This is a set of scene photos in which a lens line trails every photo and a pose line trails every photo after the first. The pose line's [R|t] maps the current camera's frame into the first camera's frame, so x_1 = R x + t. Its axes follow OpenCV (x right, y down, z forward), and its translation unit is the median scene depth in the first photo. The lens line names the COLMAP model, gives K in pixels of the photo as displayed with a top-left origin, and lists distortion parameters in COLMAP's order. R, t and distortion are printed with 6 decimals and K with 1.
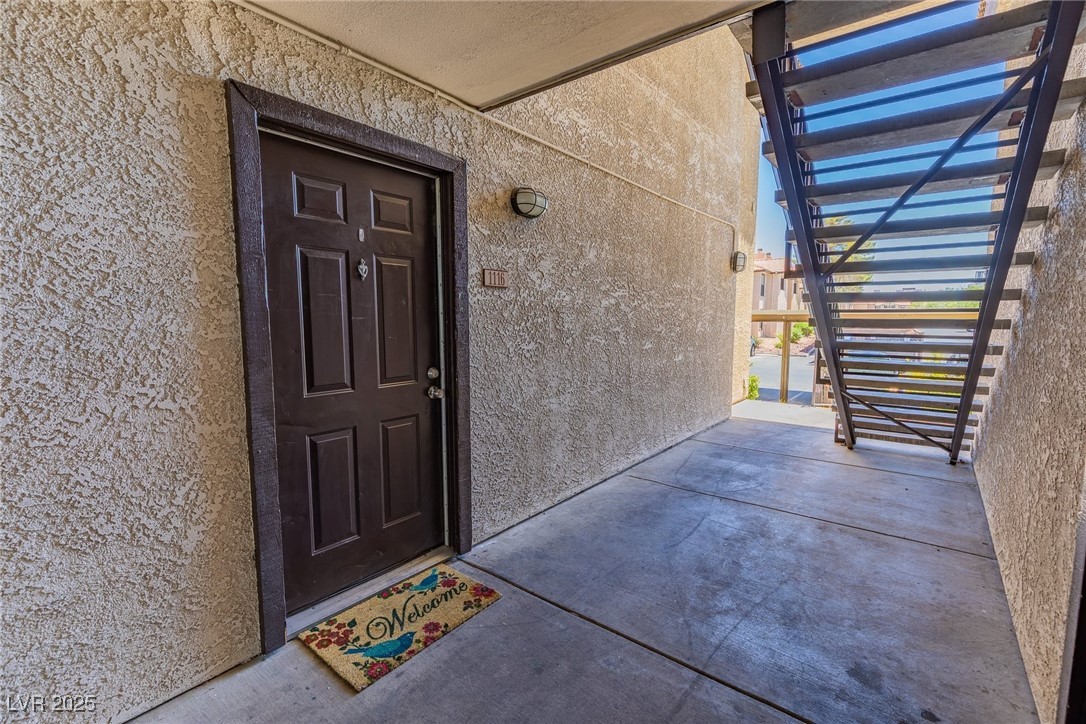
lens RADIAL K [[494.6, 0, 547.6], [0, 494.6, 361.1], [0, 0, 1]] dist [0.005301, 0.000465]
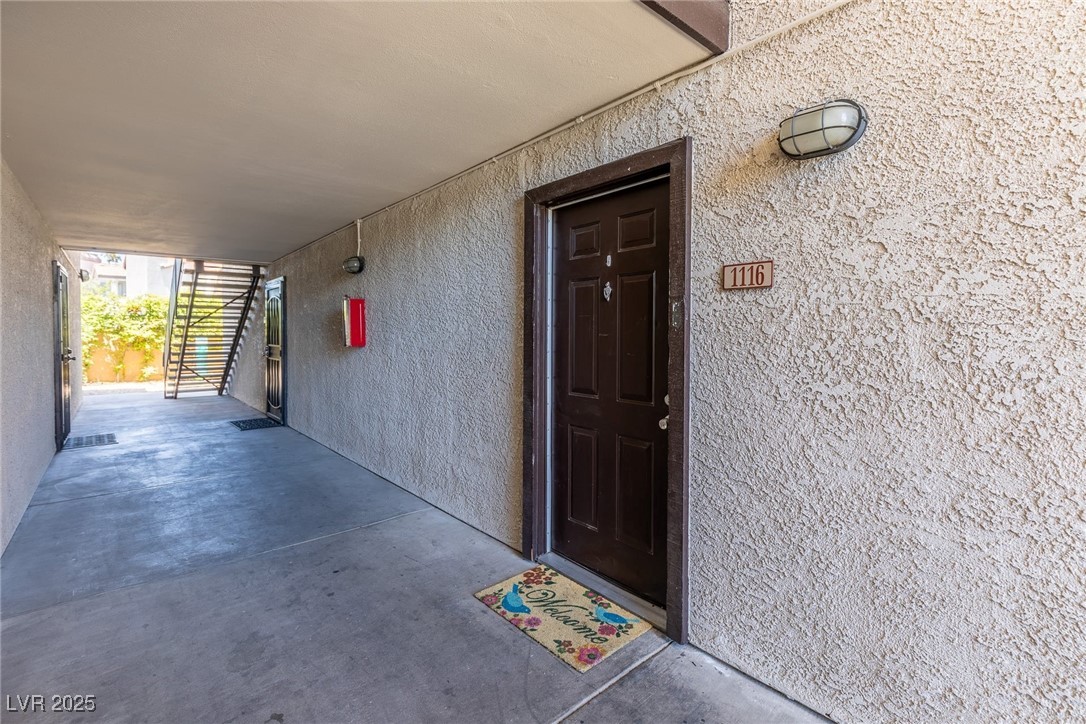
lens RADIAL K [[489.2, 0, 543.0], [0, 489.2, 342.0], [0, 0, 1]] dist [0.002927, 0.000010]
pose [[-0.197448, 0.010033, -0.980262, 0.722116], [-0.096231, 0.994920, 0.029566, -0.088285], [0.975579, 0.100169, -0.195479, 1.064354]]
